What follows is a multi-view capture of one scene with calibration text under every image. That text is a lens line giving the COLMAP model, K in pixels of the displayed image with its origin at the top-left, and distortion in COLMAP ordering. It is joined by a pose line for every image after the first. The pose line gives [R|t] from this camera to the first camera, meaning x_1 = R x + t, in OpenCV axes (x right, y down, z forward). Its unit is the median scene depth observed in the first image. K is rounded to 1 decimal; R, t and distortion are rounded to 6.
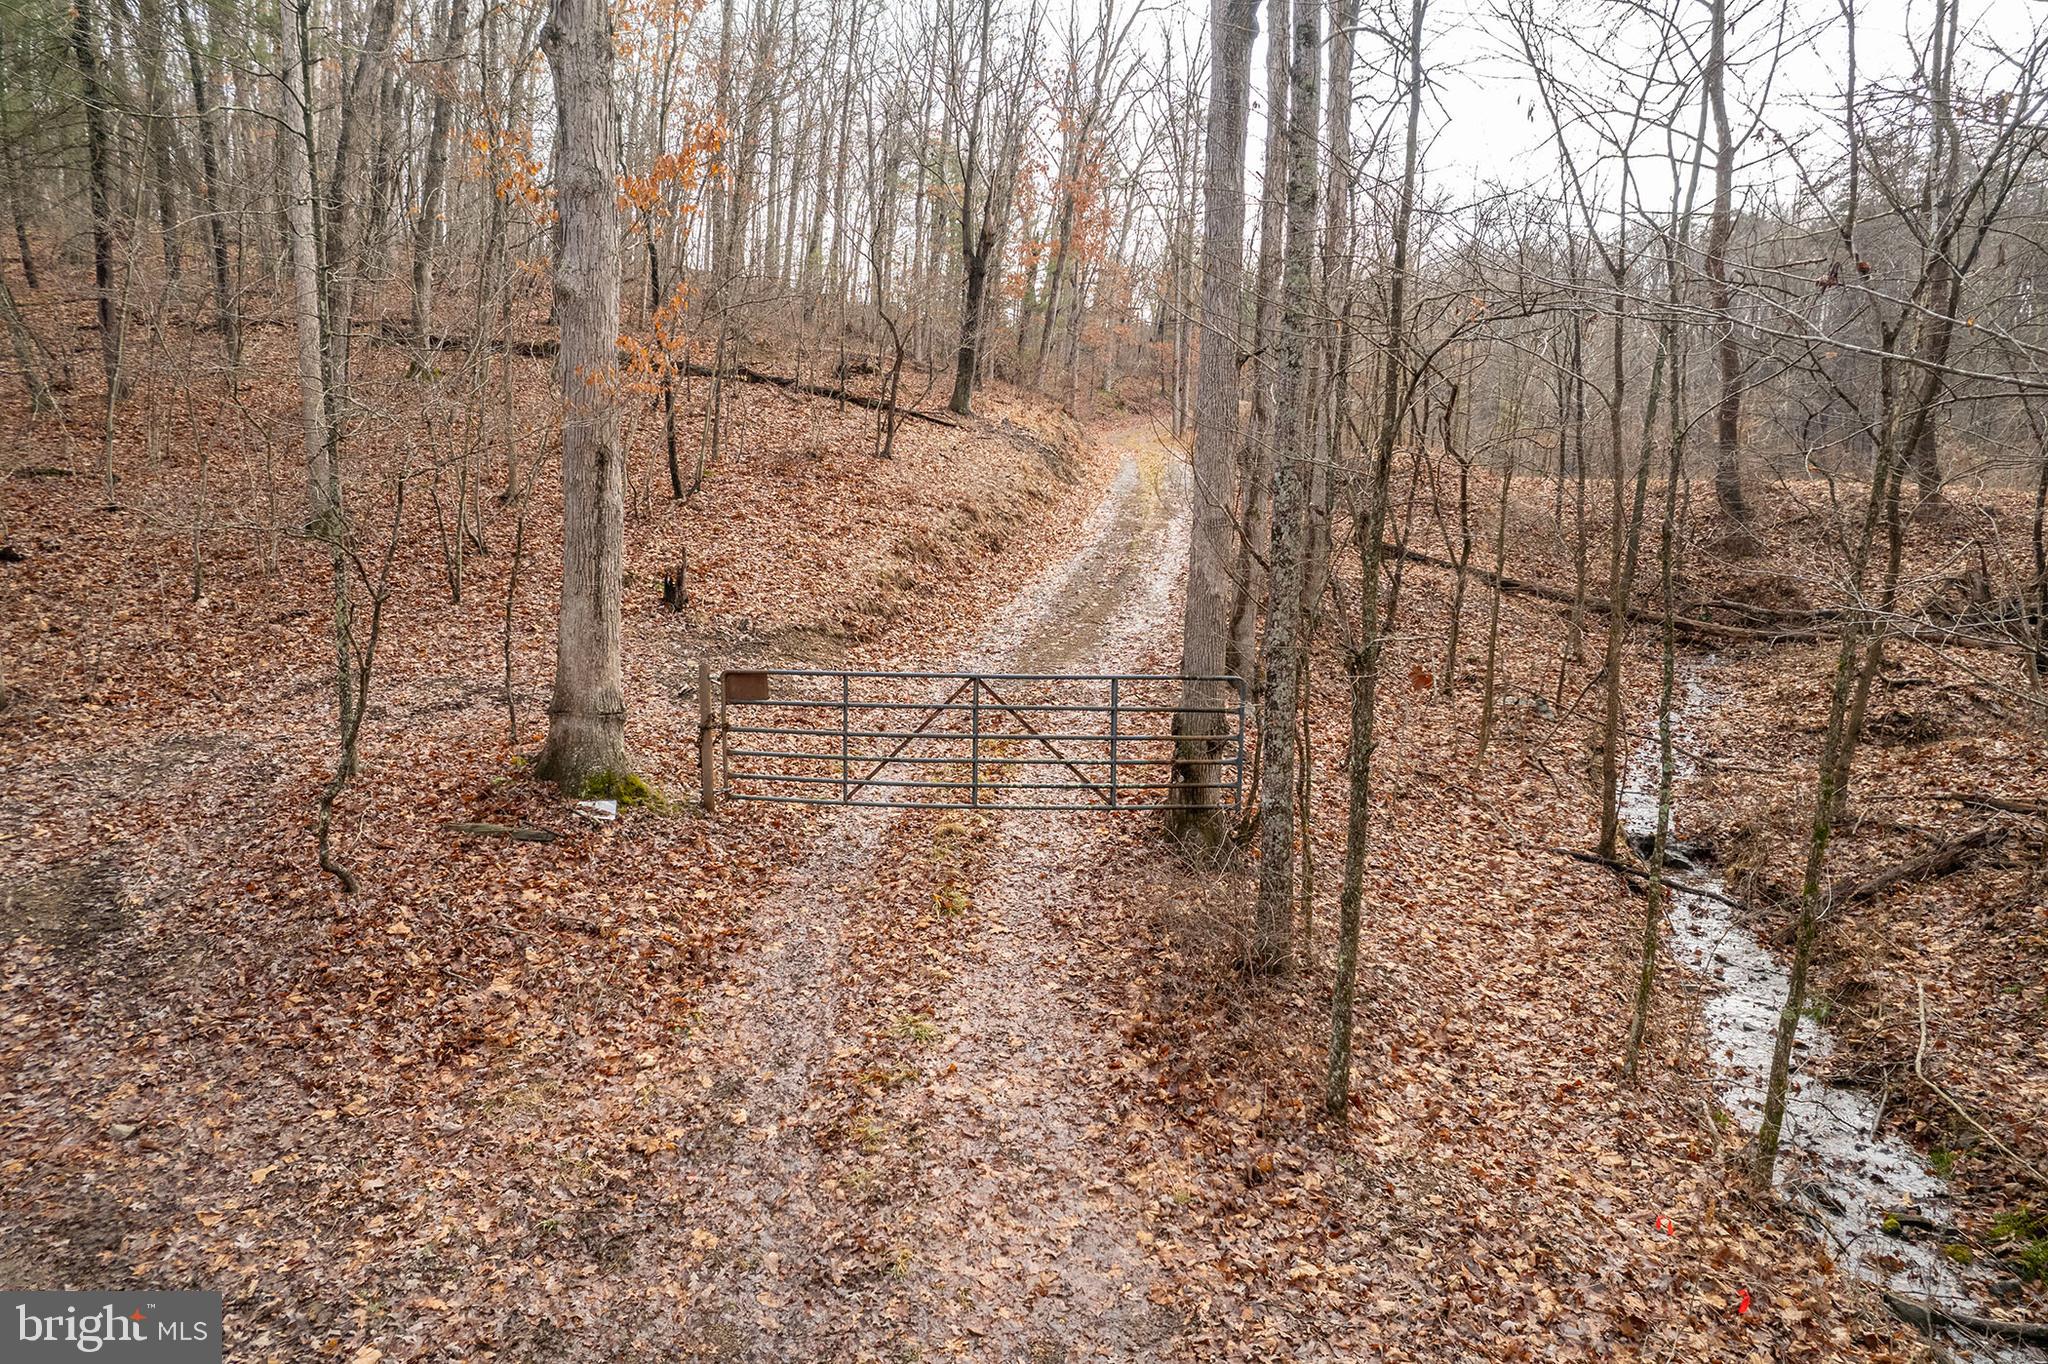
lens RADIAL K [[1320.5, 0, 1023.9], [0, 1320.5, 680.8], [0, 0, 1]] dist [-0.080344, 0.067928]
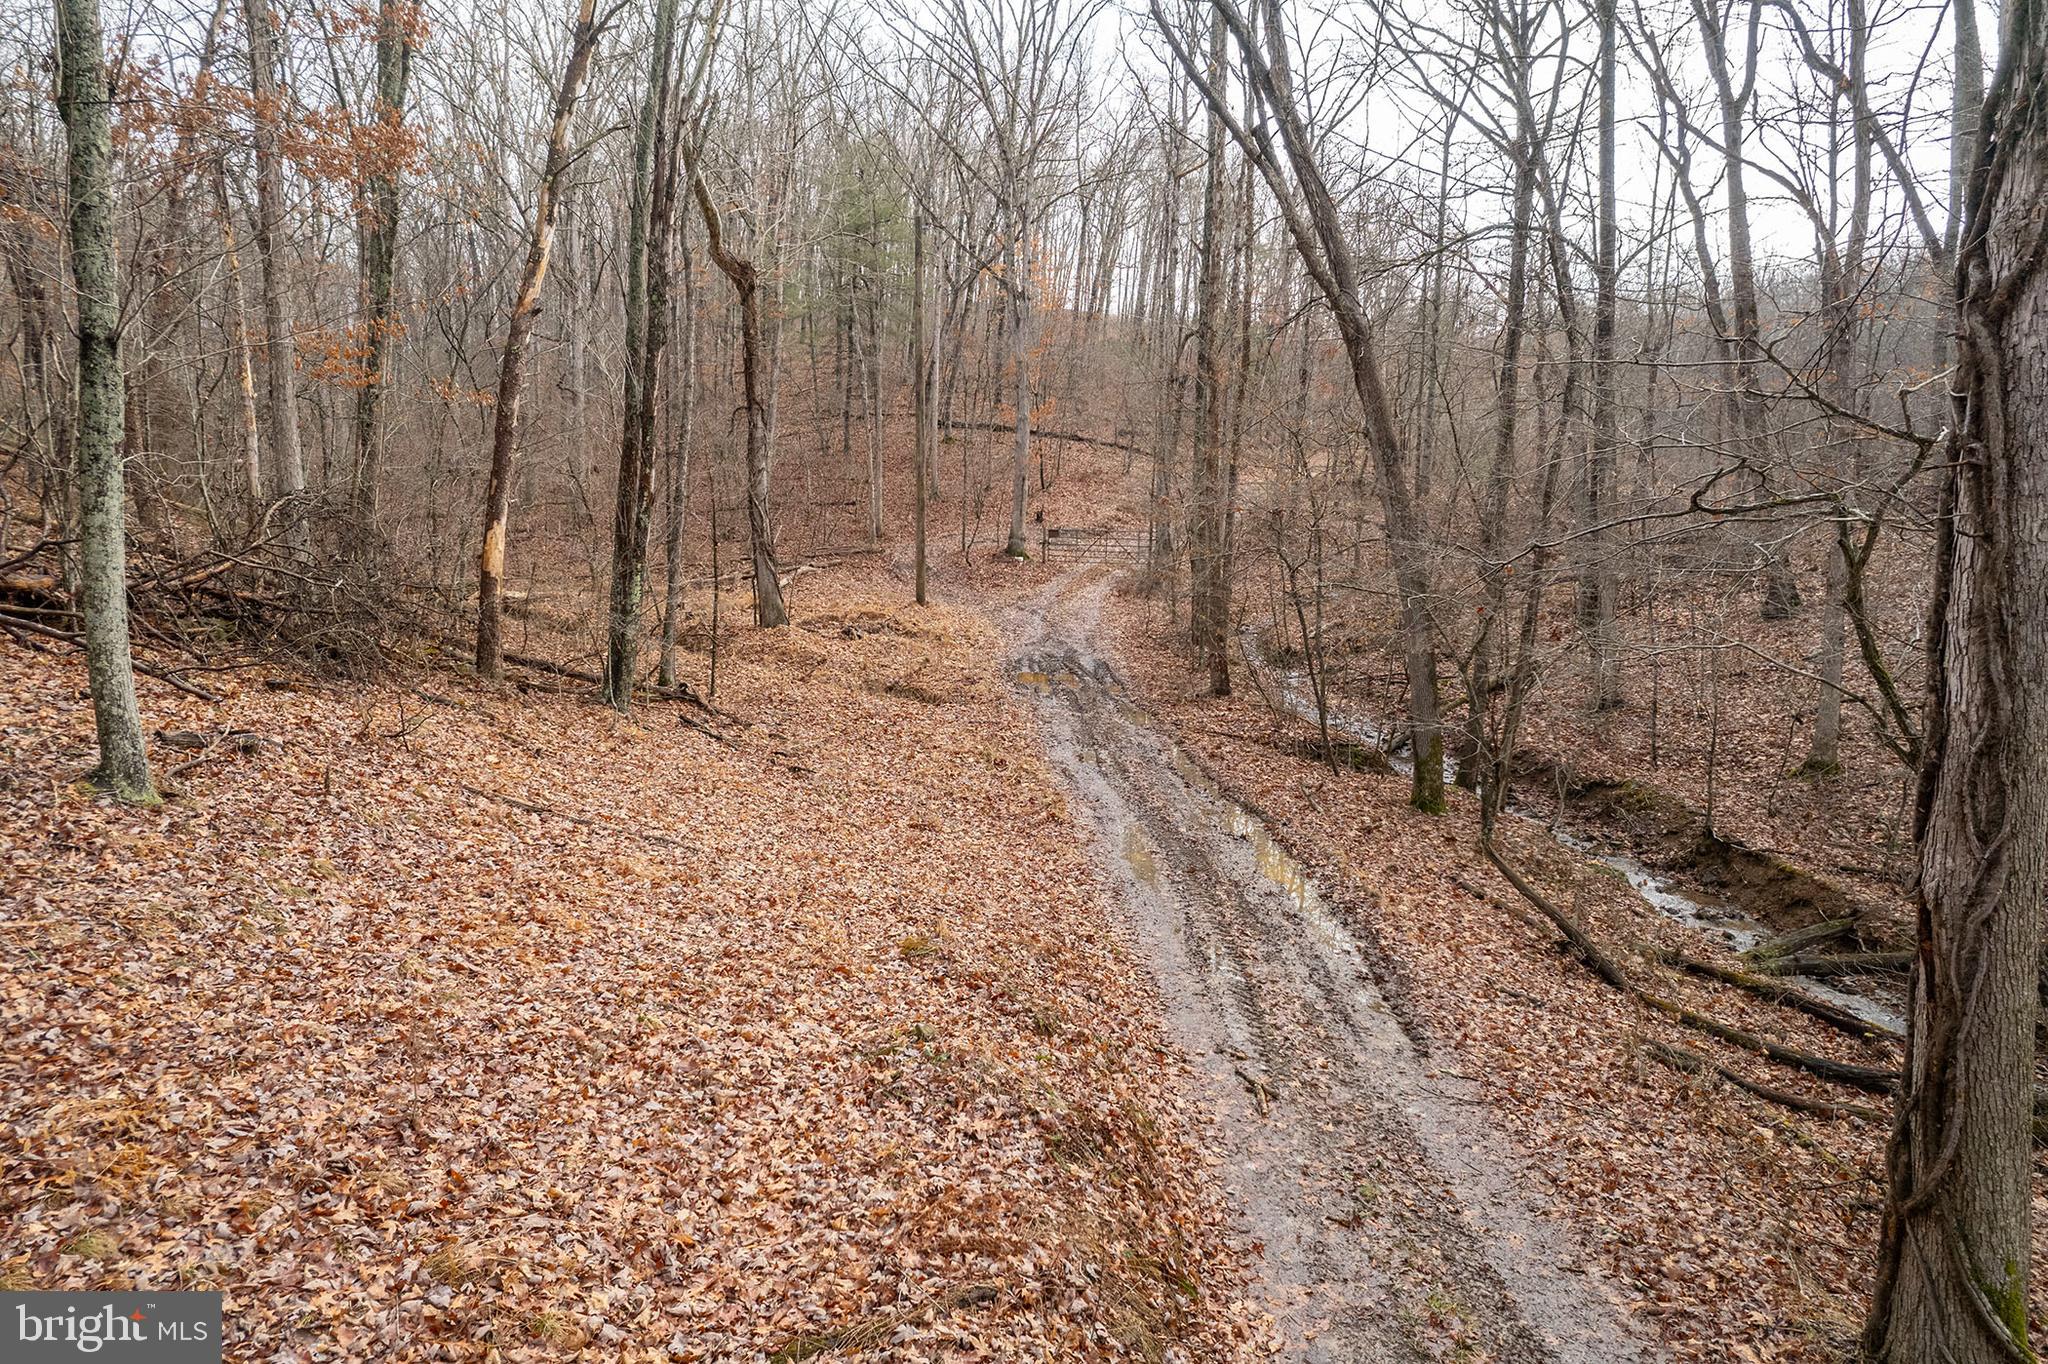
lens RADIAL K [[1320.5, 0, 1024.0], [0, 1320.5, 681.6], [0, 0, 1]] dist [-0.080344, 0.067928]
pose [[0.957953, 0.000317, -0.286924, 0.368376], [-0.000865, 0.999998, -0.001782, 0.198762], [0.286923, 0.001955, 0.957952, -1.244259]]
